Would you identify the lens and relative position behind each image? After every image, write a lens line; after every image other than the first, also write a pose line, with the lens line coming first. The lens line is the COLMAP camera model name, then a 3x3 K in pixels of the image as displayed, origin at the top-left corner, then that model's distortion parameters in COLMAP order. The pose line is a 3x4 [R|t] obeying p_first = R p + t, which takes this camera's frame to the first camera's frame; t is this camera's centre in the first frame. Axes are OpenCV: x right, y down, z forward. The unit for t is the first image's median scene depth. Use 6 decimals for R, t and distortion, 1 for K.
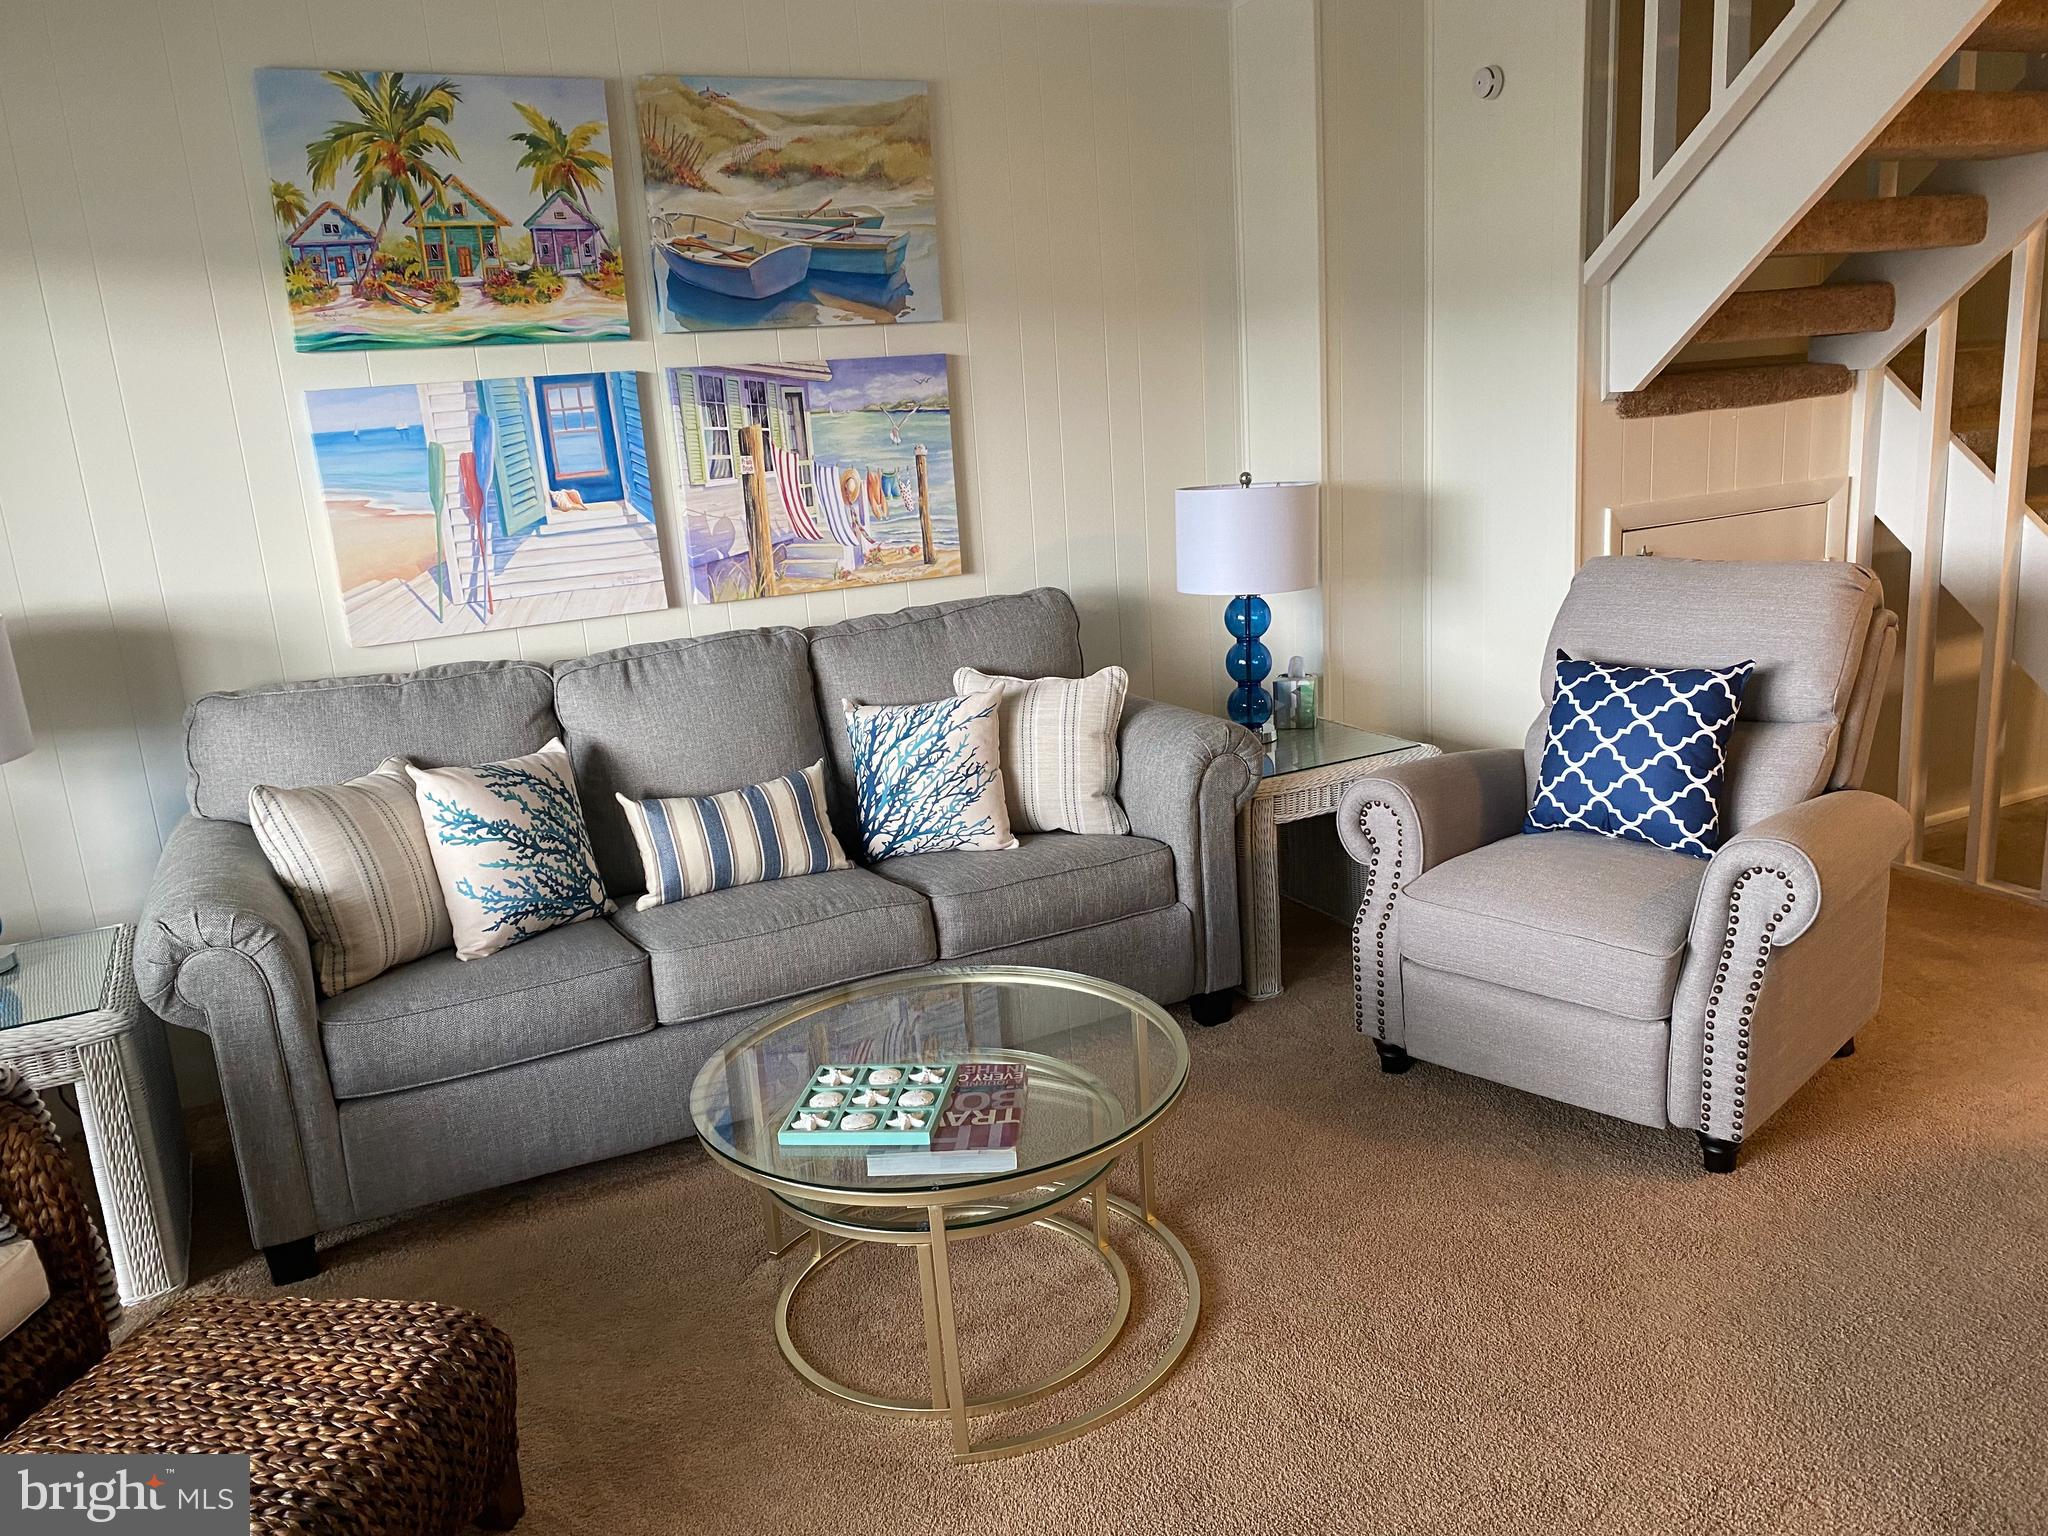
lens RADIAL K [[1586.0, 0, 1045.8], [0, 1586.0, 783.6], [0, 0, 1]] dist [0.011641, -0.007117]
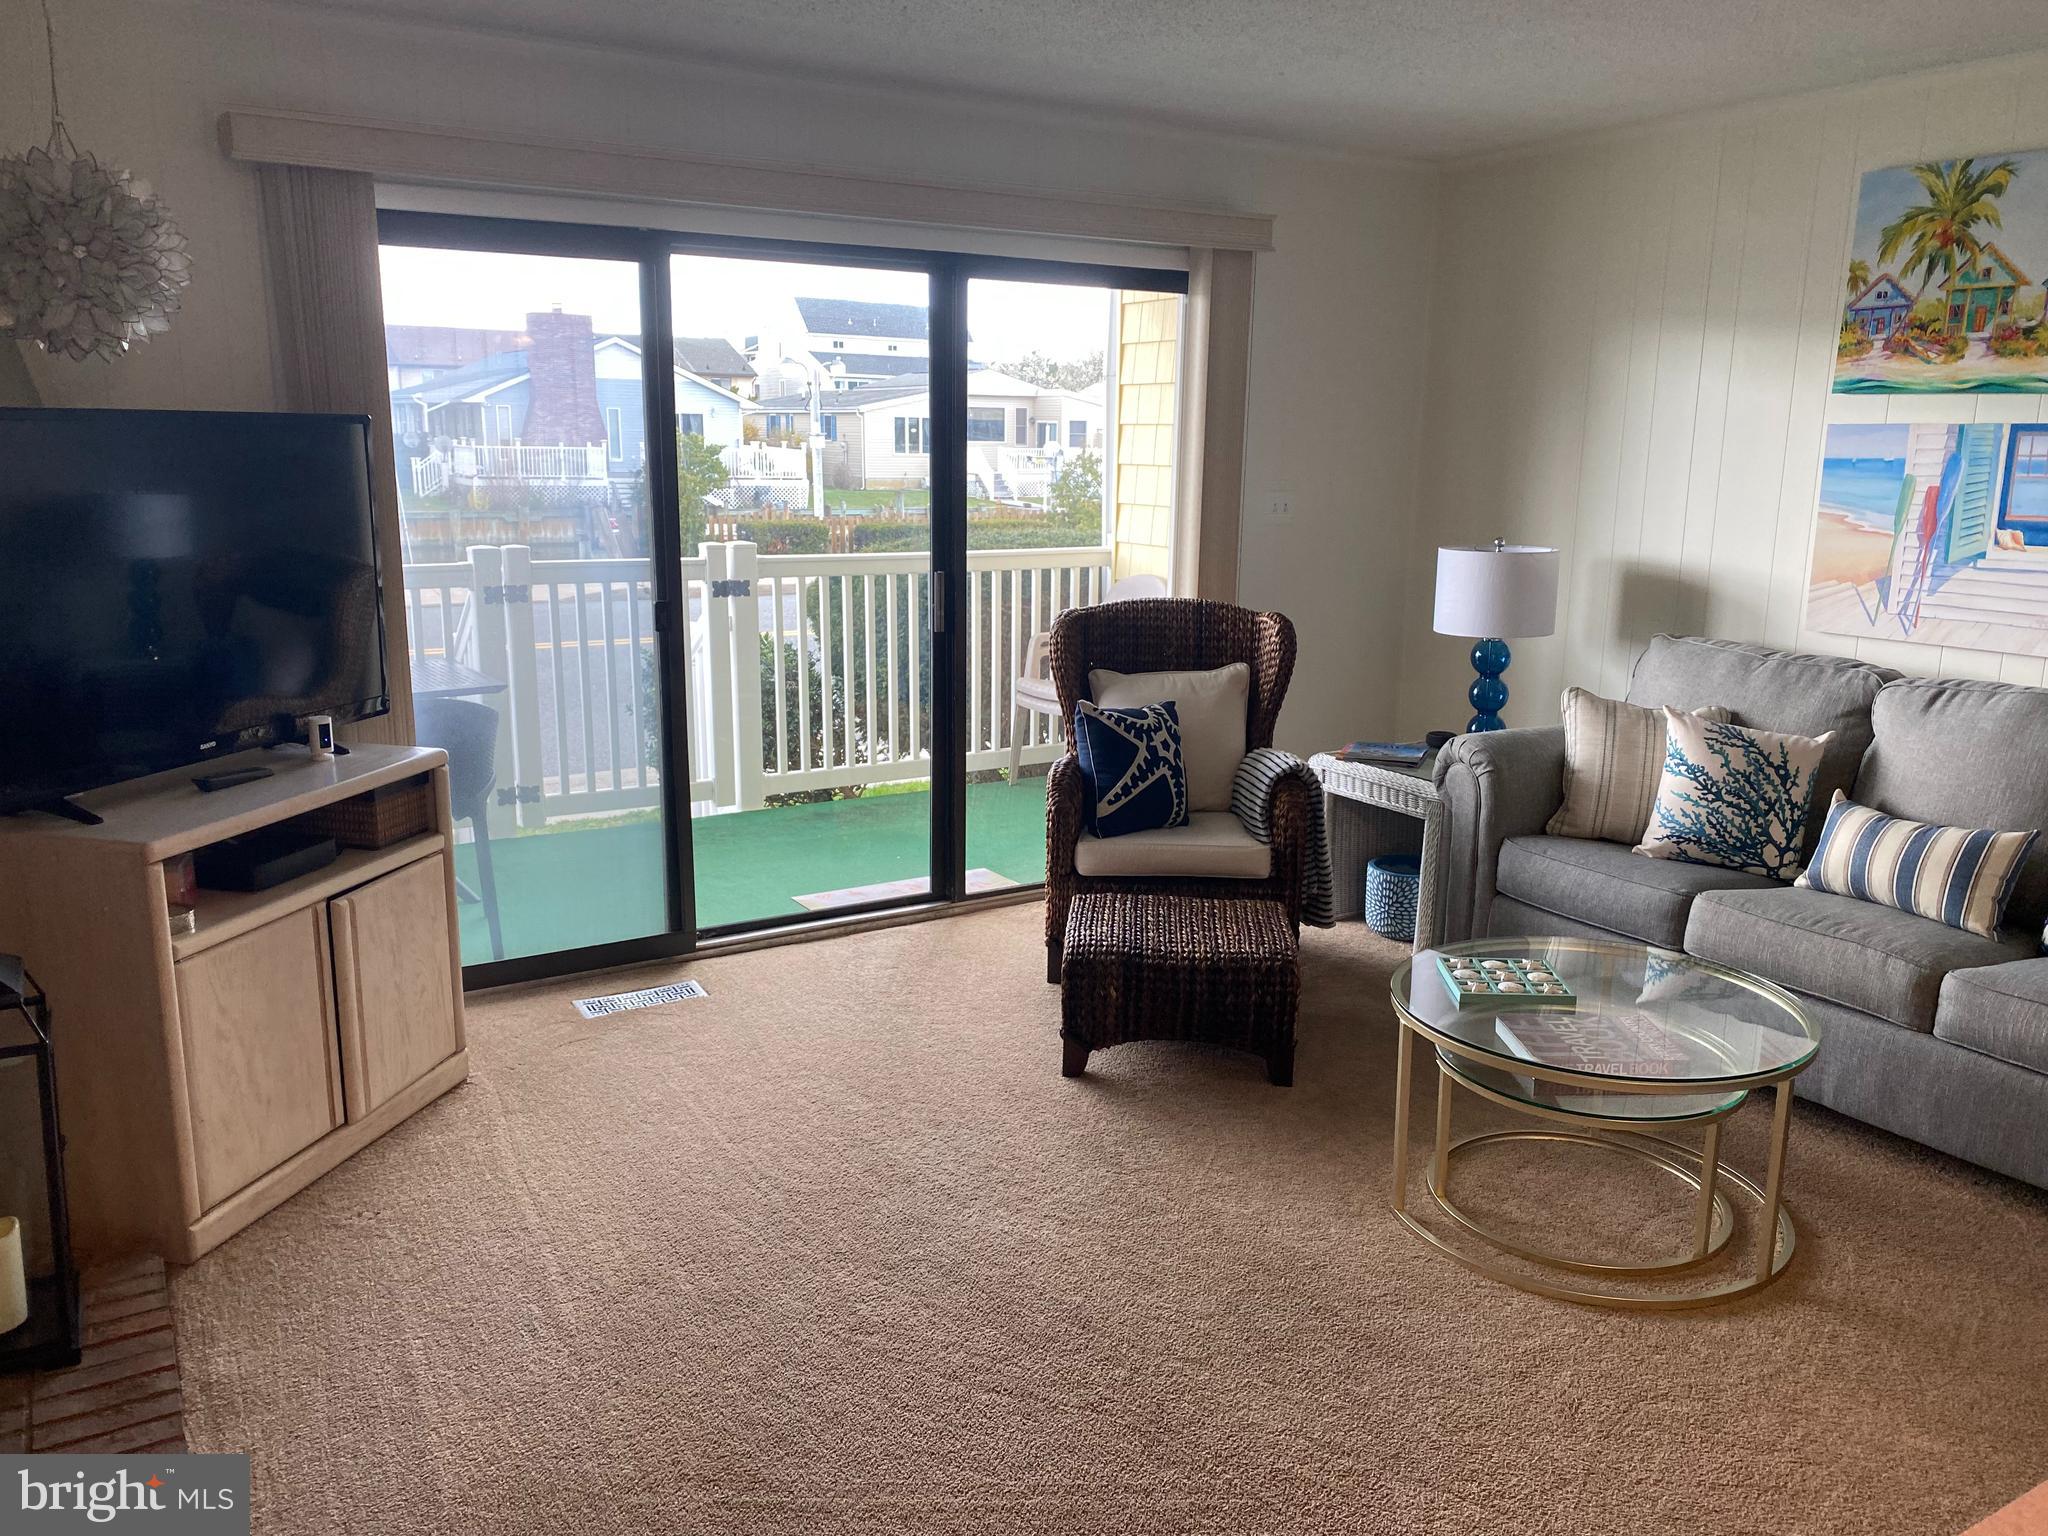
lens RADIAL K [[1580.6, 0, 1025.6], [0, 1580.6, 780.0], [0, 0, 1]] dist [0.034457, -0.010919]
pose [[0.102653, 0.278995, -0.954790, 0.723608], [-0.269215, 0.931830, 0.243342, -0.114988], [0.957594, 0.232065, 0.170765, 0.227919]]
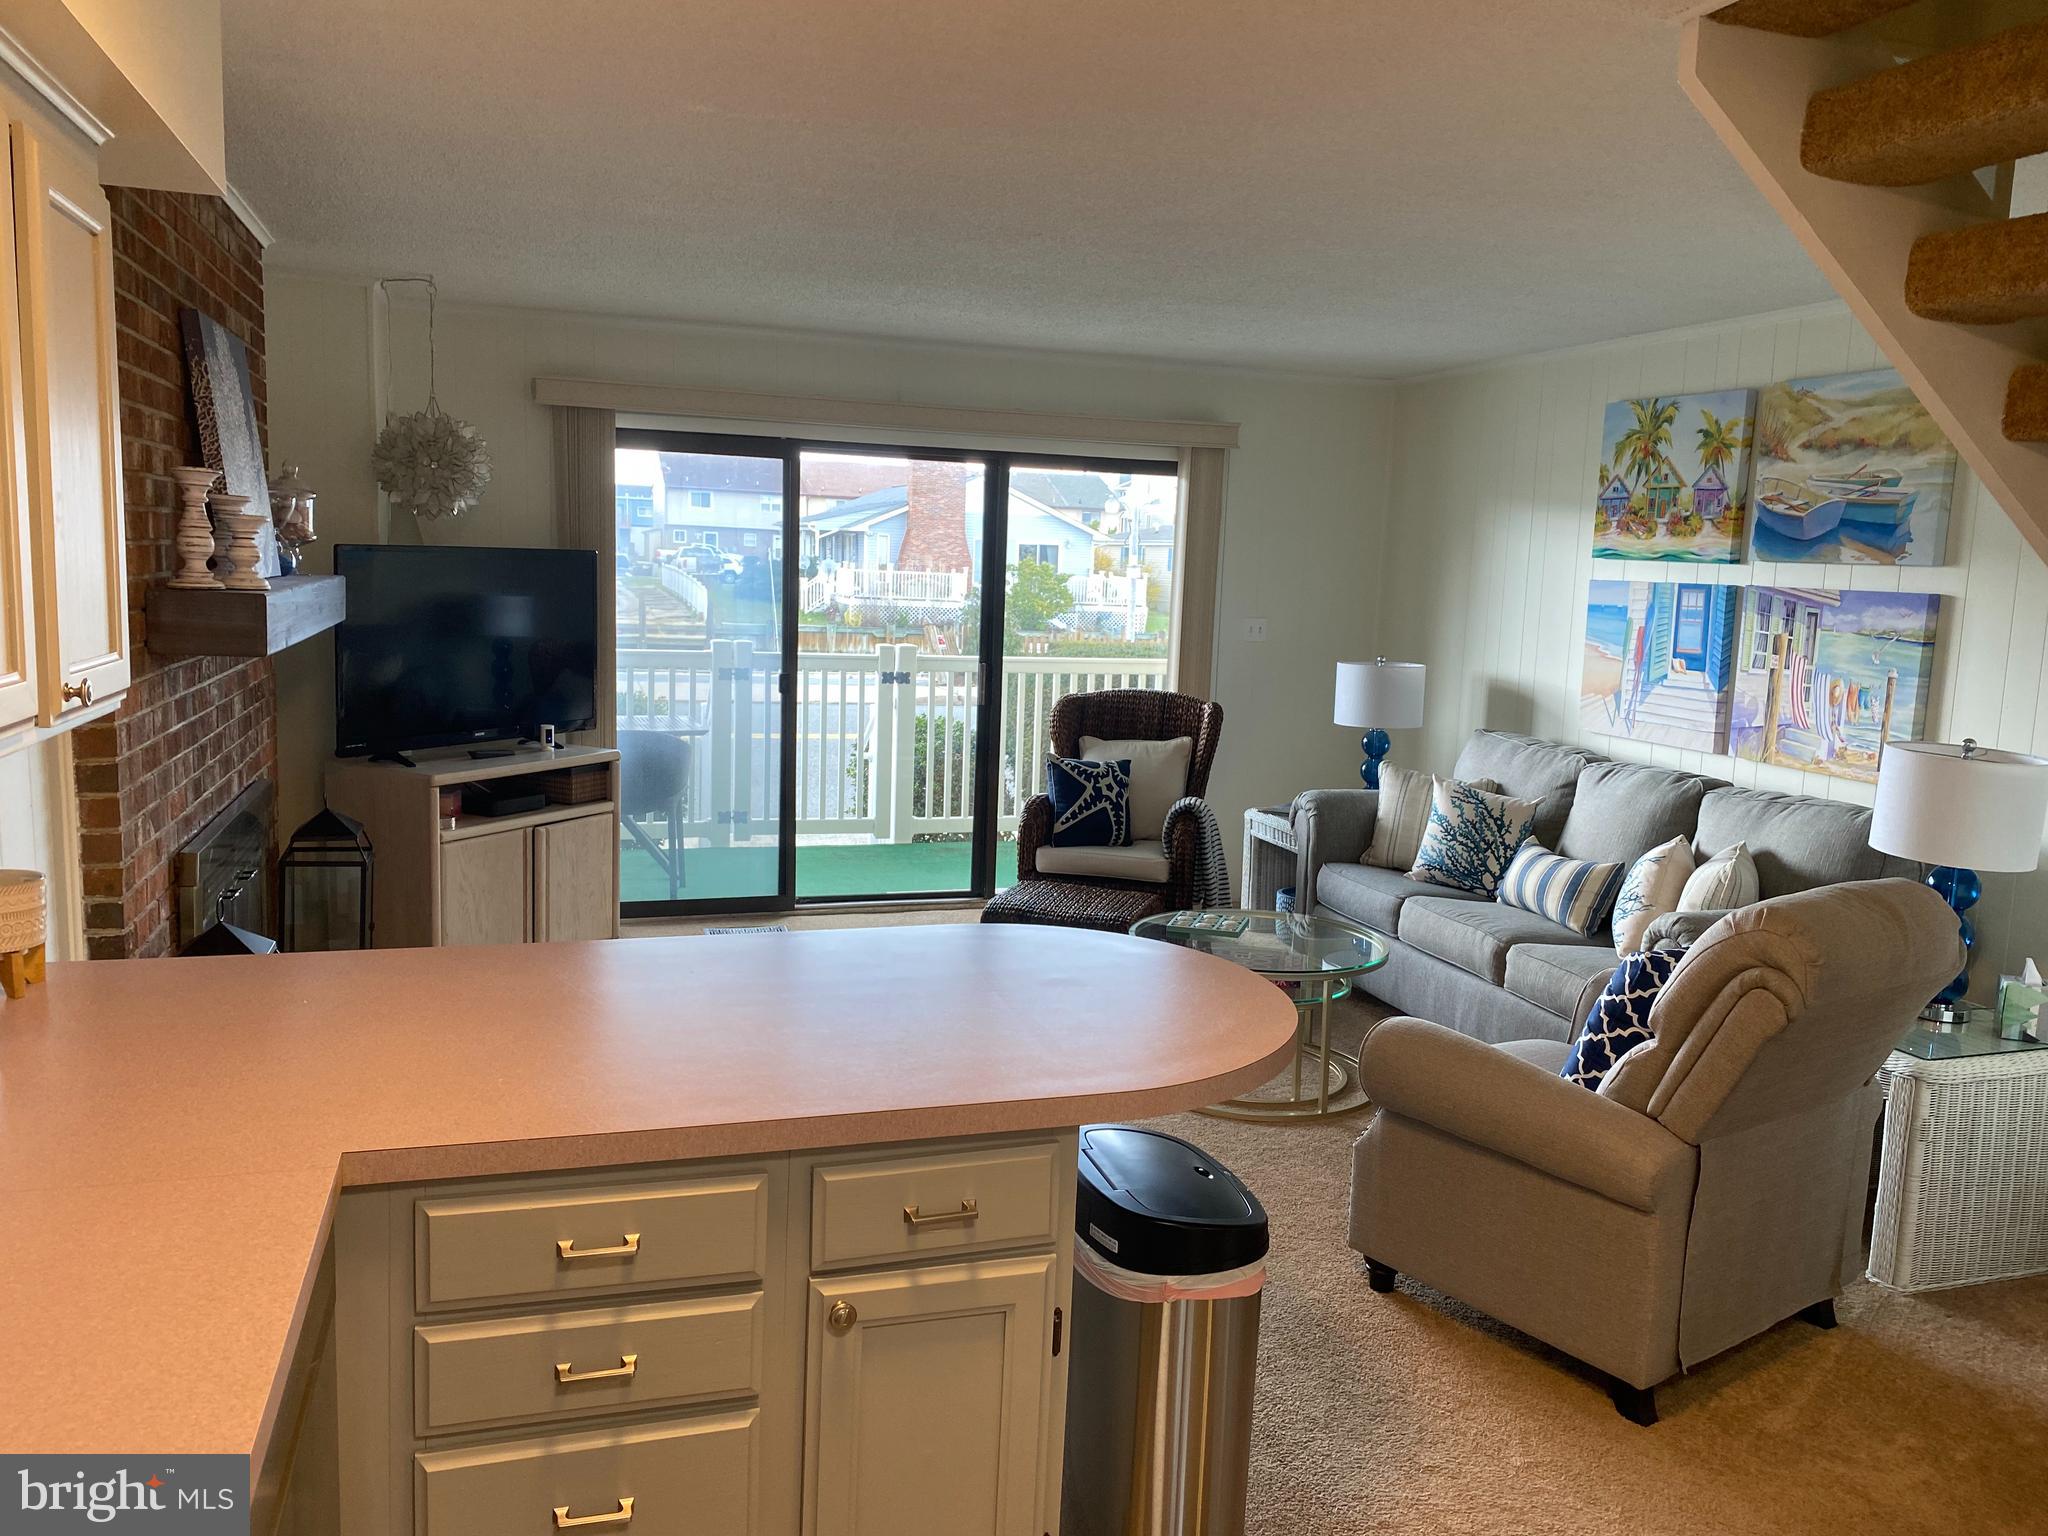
lens RADIAL K [[1568.9, 0, 1024.0], [0, 1568.9, 768.0], [0, 0, 1]] dist [0.041666, -0.004162]
pose [[-0.135375, 0.194082, -0.971600, 1.266951], [-0.276344, 0.934316, 0.225138, -0.259994], [0.951477, 0.298973, -0.072849, 0.573097]]
